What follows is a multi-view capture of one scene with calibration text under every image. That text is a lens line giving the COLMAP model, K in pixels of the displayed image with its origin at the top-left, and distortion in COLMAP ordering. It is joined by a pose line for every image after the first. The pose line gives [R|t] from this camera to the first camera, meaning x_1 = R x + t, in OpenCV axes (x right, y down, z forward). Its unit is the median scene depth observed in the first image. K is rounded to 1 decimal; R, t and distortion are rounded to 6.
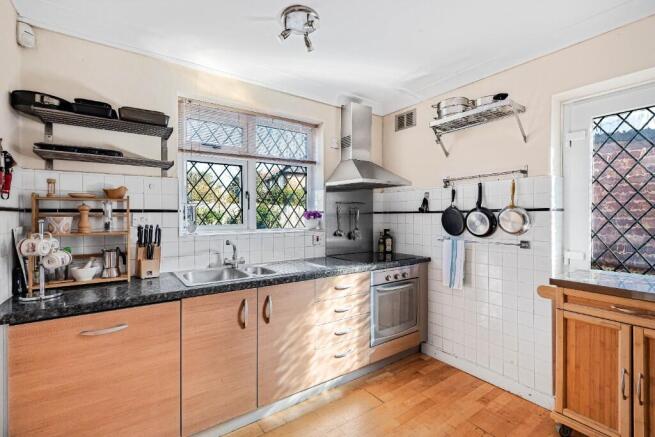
lens RADIAL K [[299.6, 0, 332.9], [0, 299.6, 216.8], [0, 0, 1]] dist [0.002649, 0.000472]
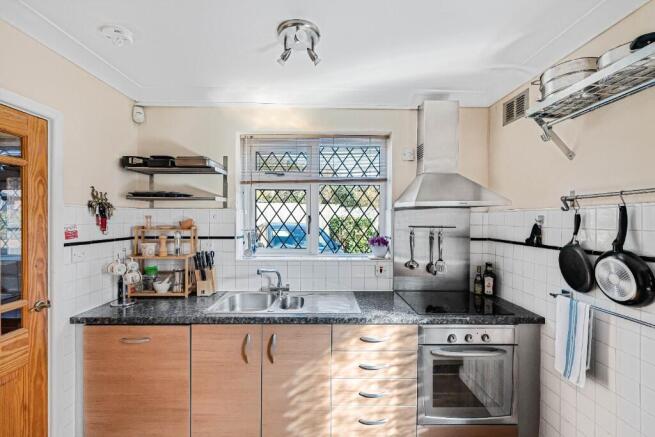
lens RADIAL K [[299.6, 0, 337.7], [0, 299.6, 217.7], [0, 0, 1]] dist [0.002649, 0.000472]
pose [[0.818579, 0.010156, -0.574304, 0.391418], [-0.008706, 0.999948, 0.005274, -0.091151], [0.574328, 0.000683, 0.818625, 0.262573]]
